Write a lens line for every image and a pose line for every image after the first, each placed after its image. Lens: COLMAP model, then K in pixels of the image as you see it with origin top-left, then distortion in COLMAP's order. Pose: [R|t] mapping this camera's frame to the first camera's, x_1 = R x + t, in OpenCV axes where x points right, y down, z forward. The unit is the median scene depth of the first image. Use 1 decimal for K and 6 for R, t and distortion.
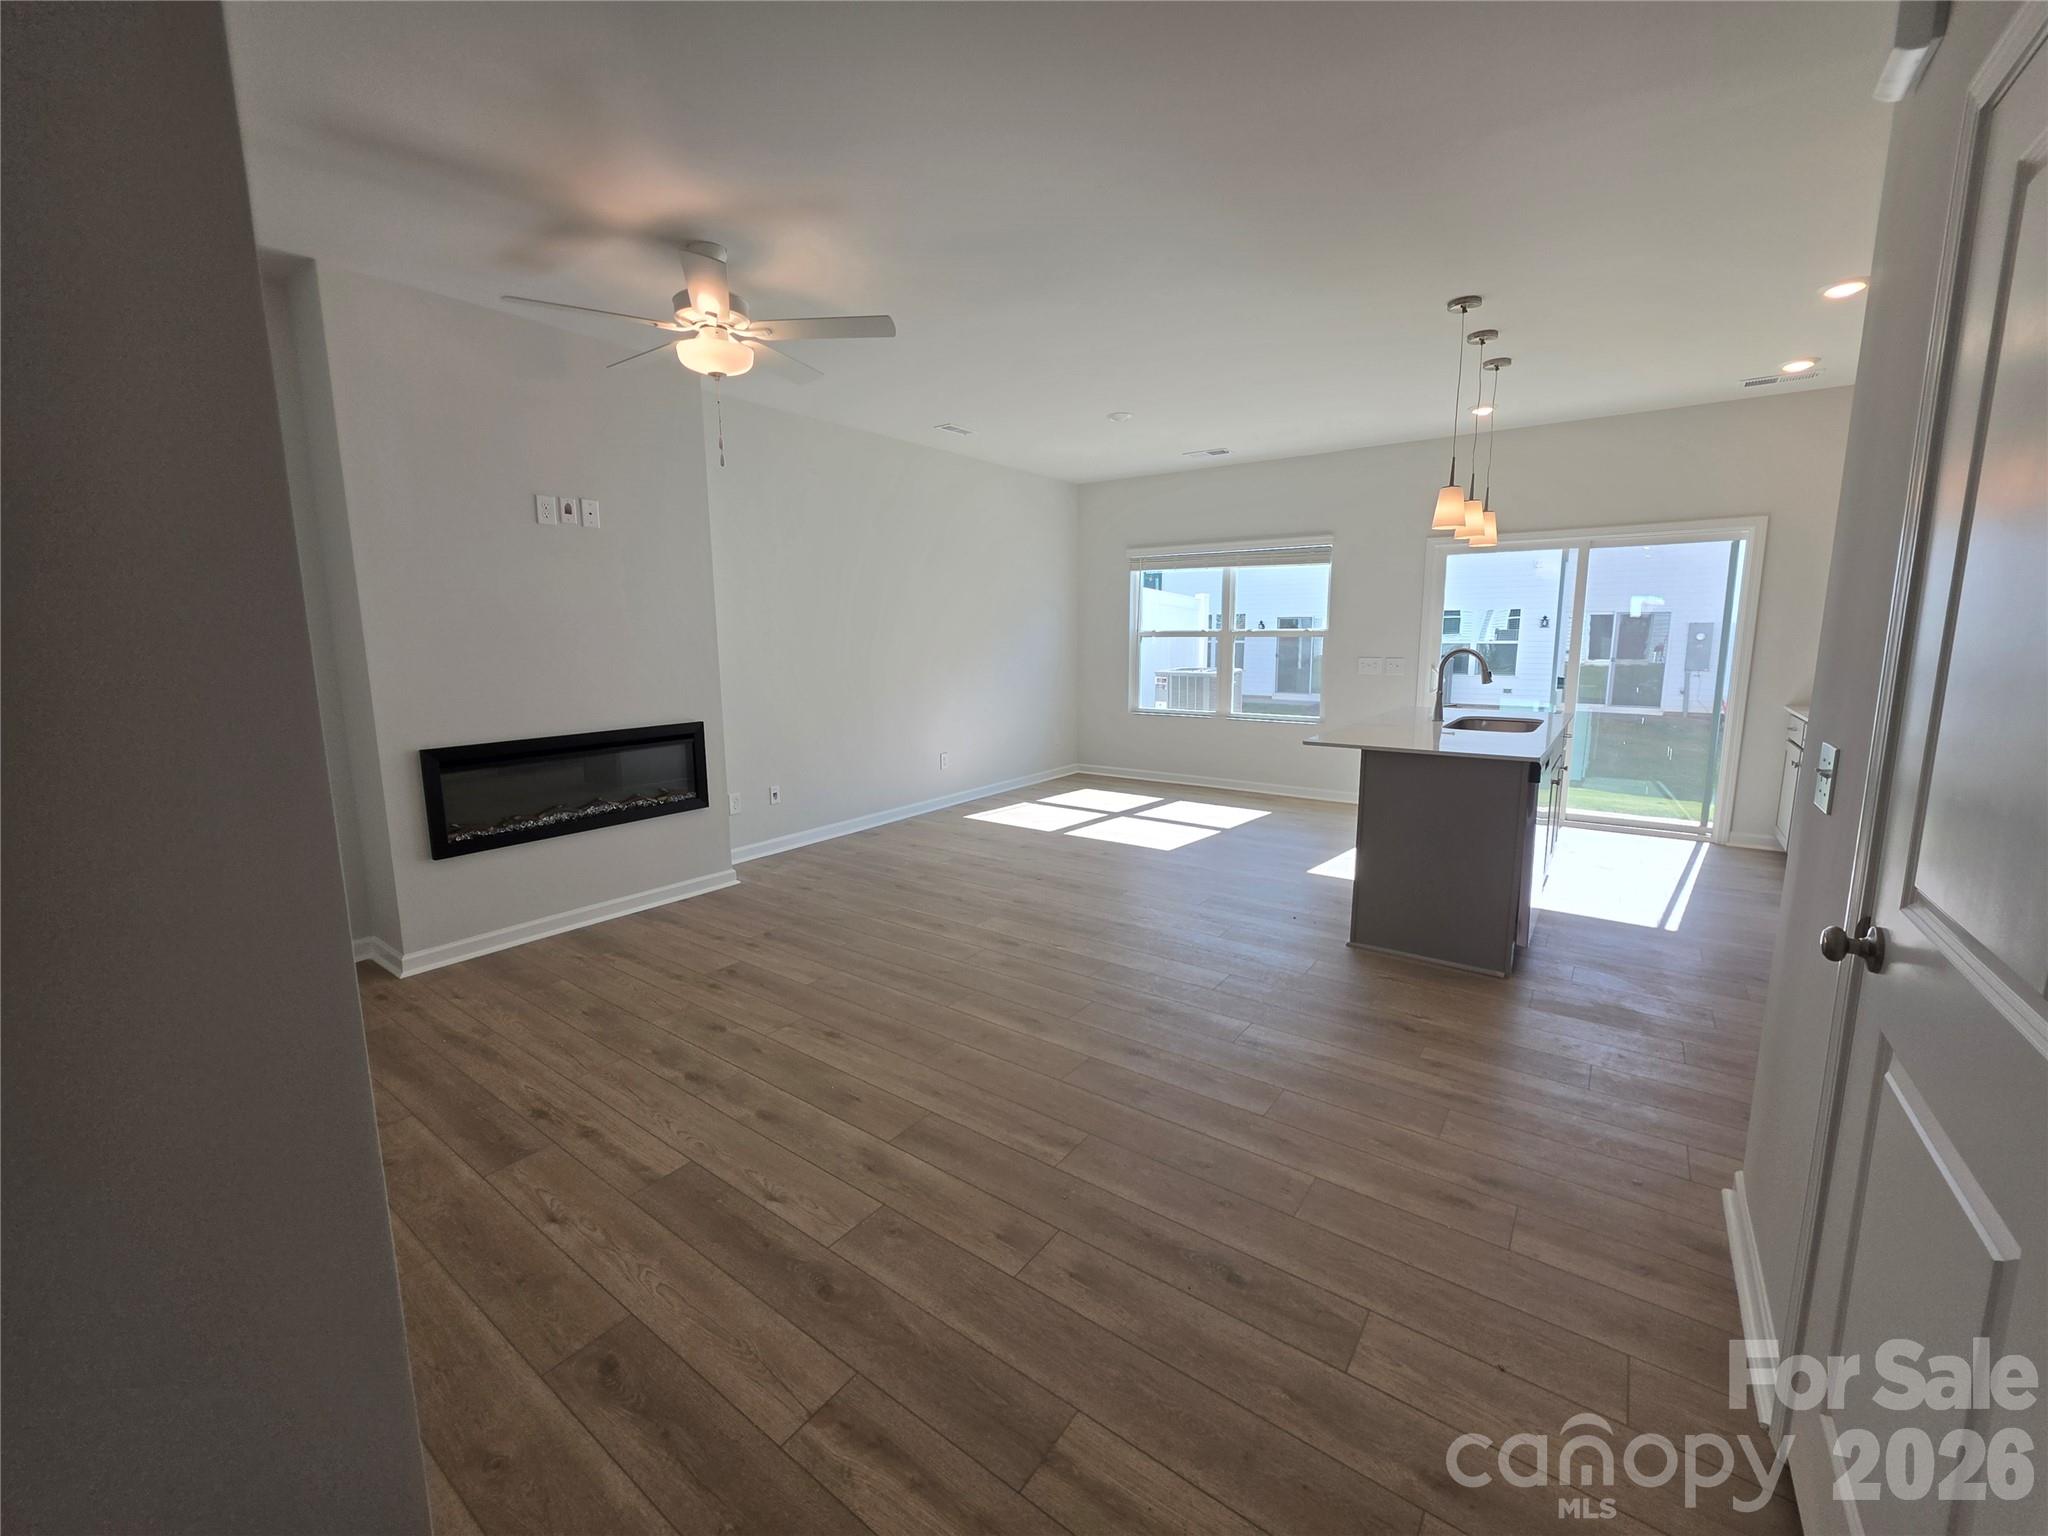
lens RADIAL K [[818.9, 0, 1025.6], [0, 818.9, 763.1], [0, 0, 1]] dist [-0.027574, -0.000513]
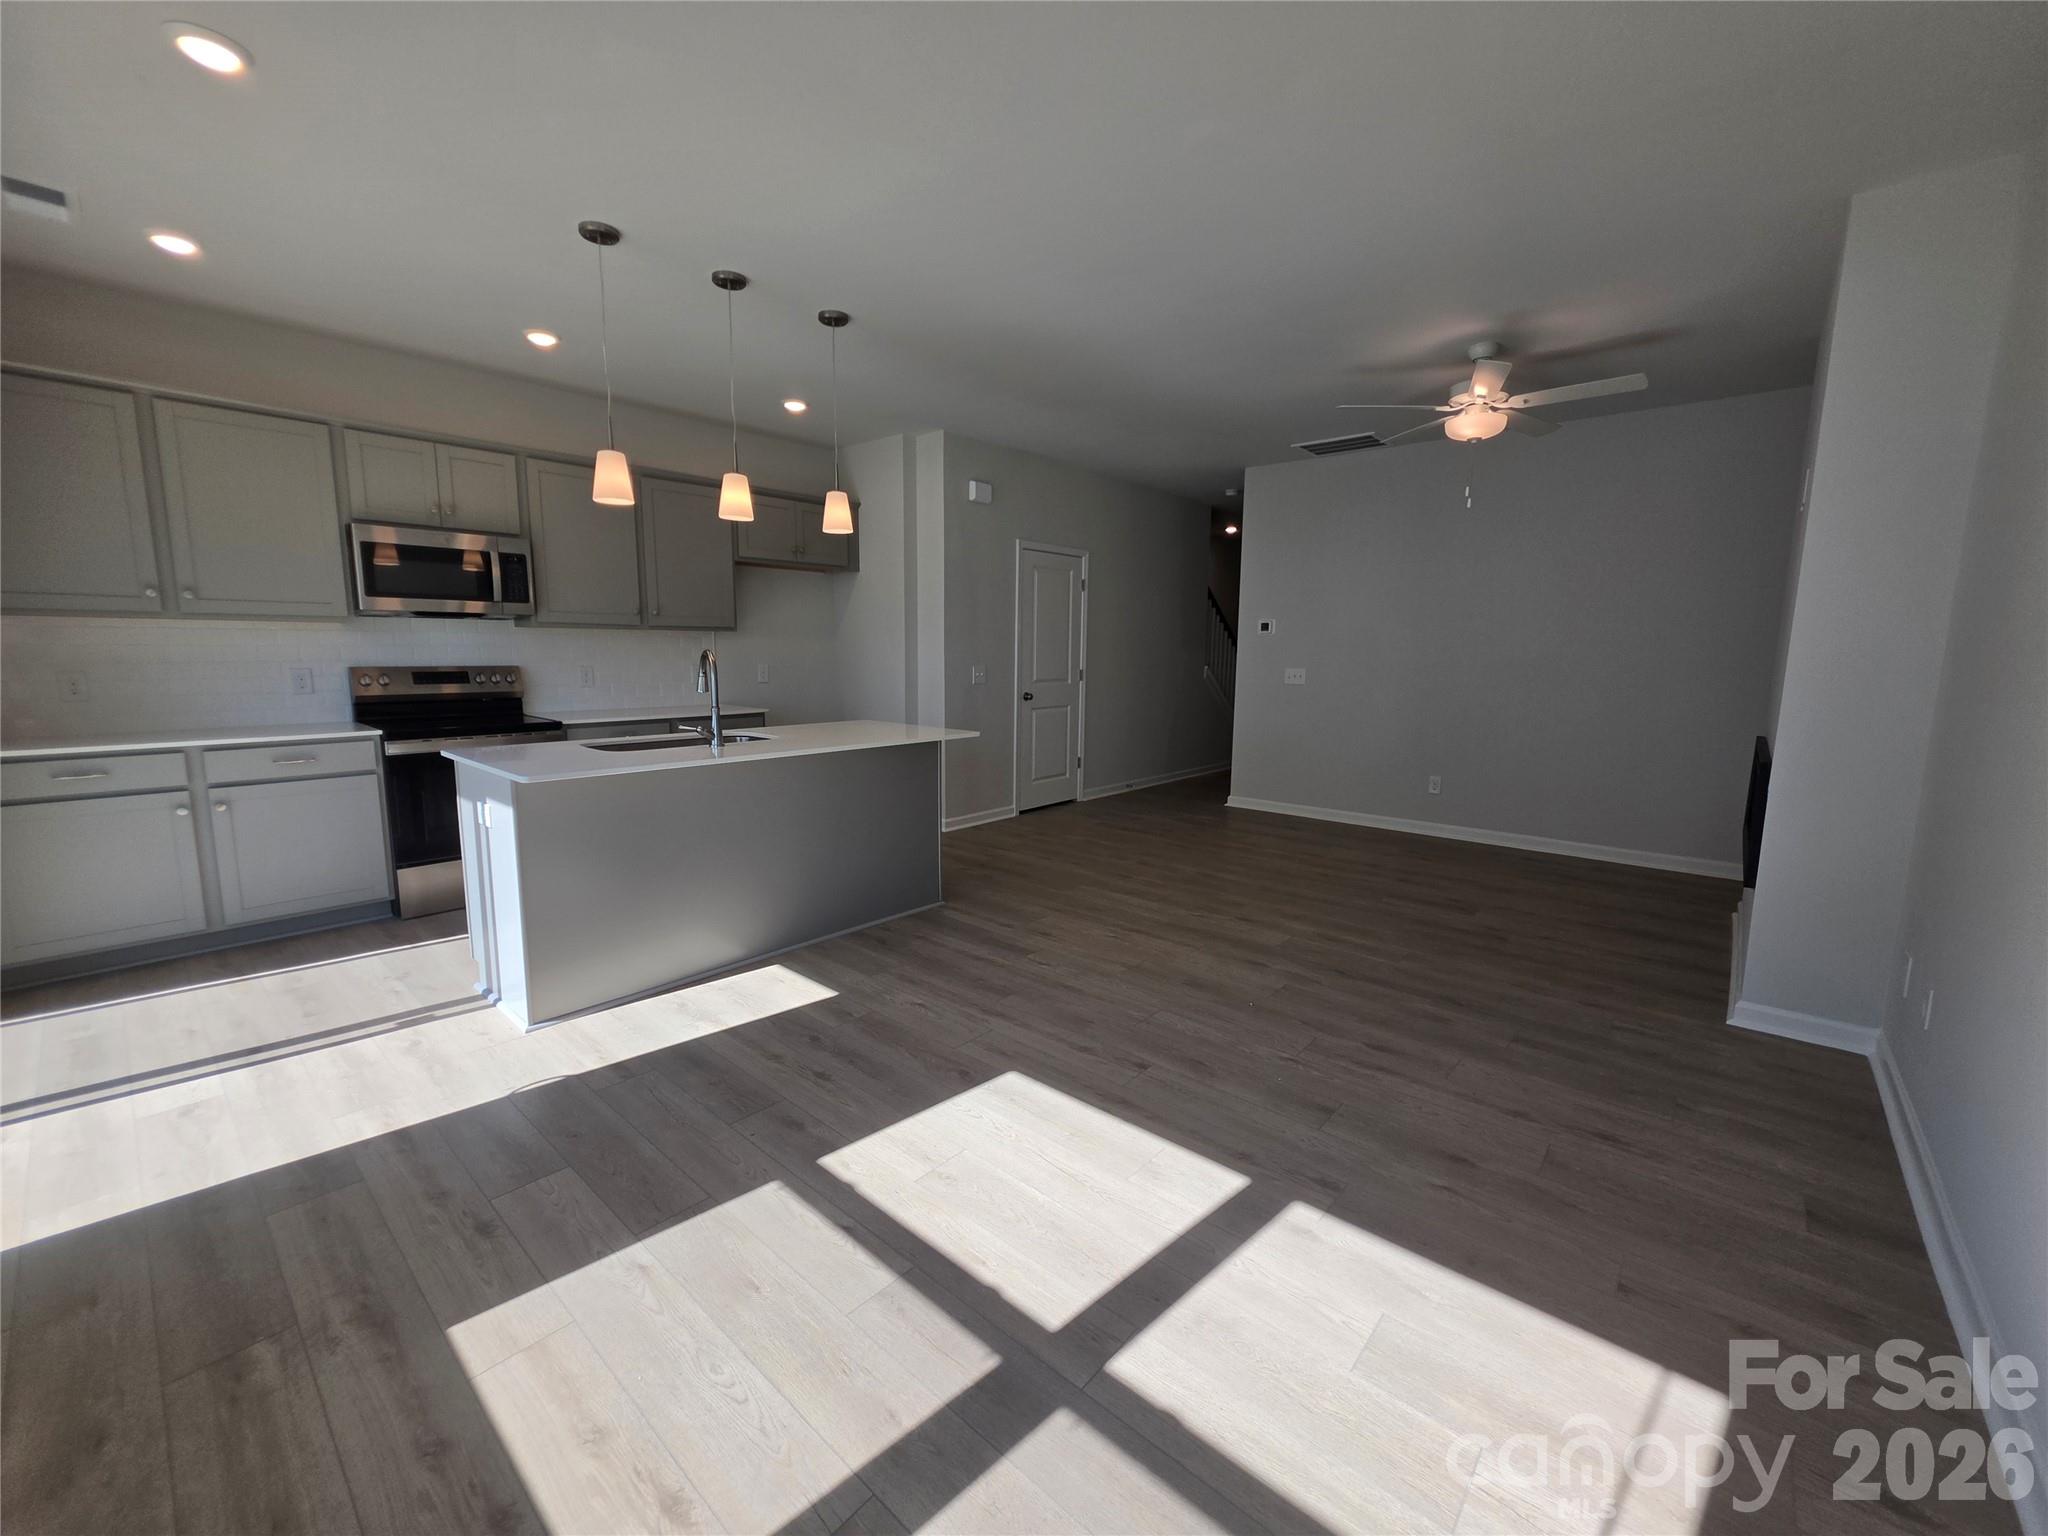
lens RADIAL K [[818.9, 0, 1026.8], [0, 818.9, 767.0], [0, 0, 1]] dist [-0.027574, -0.000513]
pose [[-0.995120, -0.019859, 0.096655, 0.157868], [0.008476, 0.958713, 0.284249, -0.264633], [-0.098309, 0.283681, -0.953866, 1.880898]]
